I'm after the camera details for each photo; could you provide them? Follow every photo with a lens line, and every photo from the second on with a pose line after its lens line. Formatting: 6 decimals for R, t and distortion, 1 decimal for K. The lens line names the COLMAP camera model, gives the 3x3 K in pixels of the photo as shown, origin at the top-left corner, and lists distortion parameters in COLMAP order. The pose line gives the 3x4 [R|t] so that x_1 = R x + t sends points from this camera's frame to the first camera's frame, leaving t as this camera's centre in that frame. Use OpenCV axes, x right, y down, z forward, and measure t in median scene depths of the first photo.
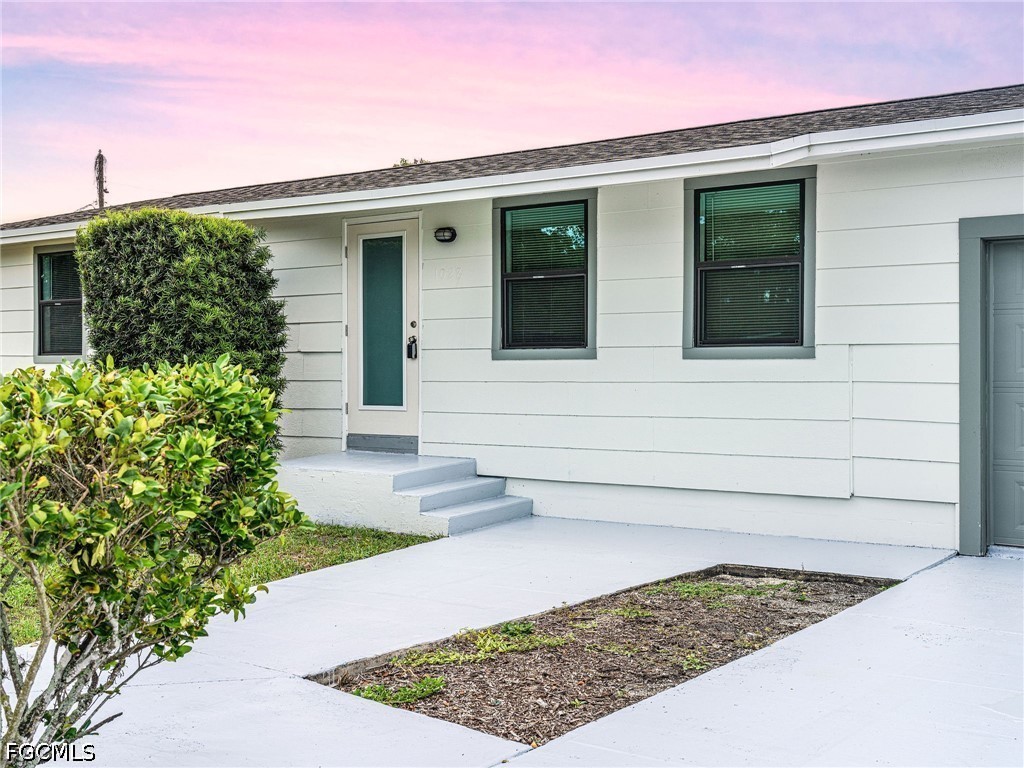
lens RADIAL K [[1239.0, 0, 509.6], [0, 1239.0, 382.8], [0, 0, 1]] dist [-0.011019, 0.000000]
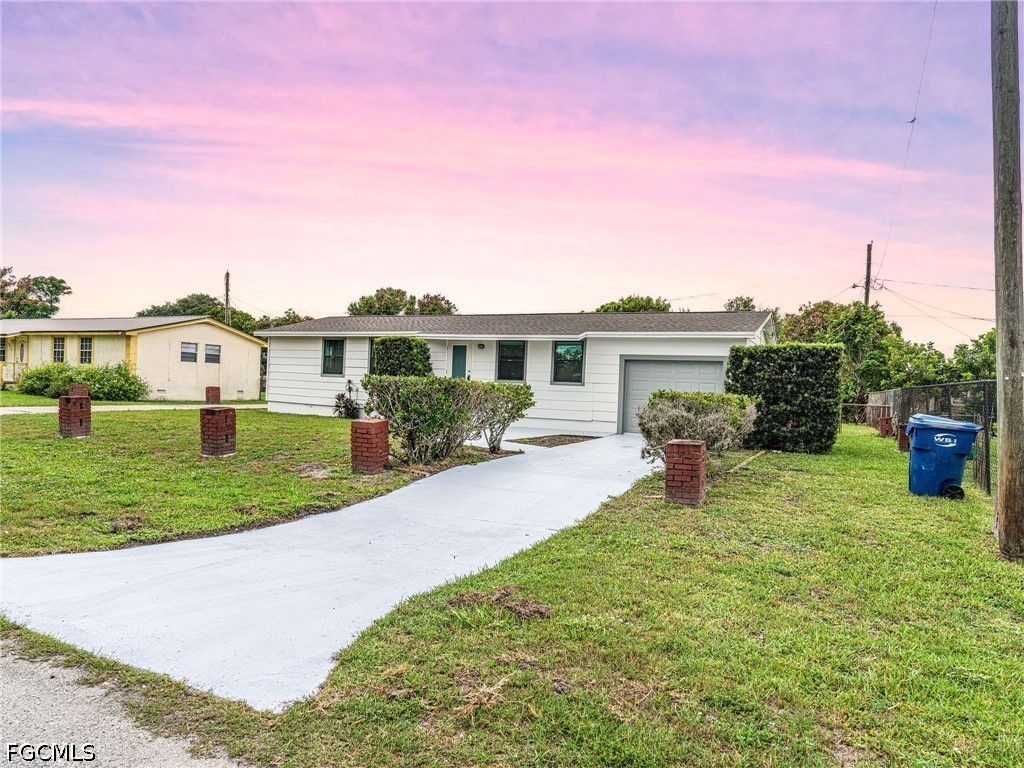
lens RADIAL K [[657.2, 0, 516.9], [0, 657.2, 391.5], [0, 0, 1]] dist [-0.020015, 0.004315]
pose [[0.980213, 0.041867, 0.193466, -0.331119], [-0.041003, 0.999123, -0.008473, 0.021554], [-0.193651, 0.000373, 0.981070, -0.914039]]
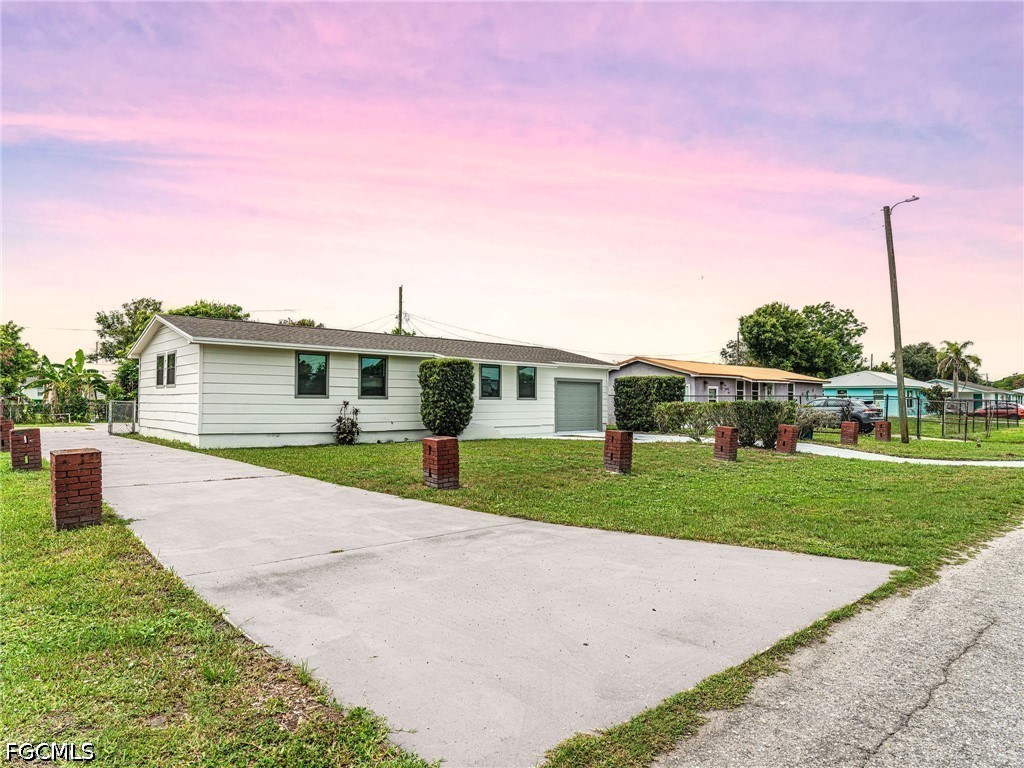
lens RADIAL K [[657.2, 0, 514.4], [0, 657.2, 384.6], [0, 0, 1]] dist [-0.020015, 0.004315]
pose [[0.187748, 0.034744, 0.981602, -2.291888], [0.010925, 0.999238, -0.037457, 0.016387], [-0.982156, 0.017757, 0.187226, 0.480635]]
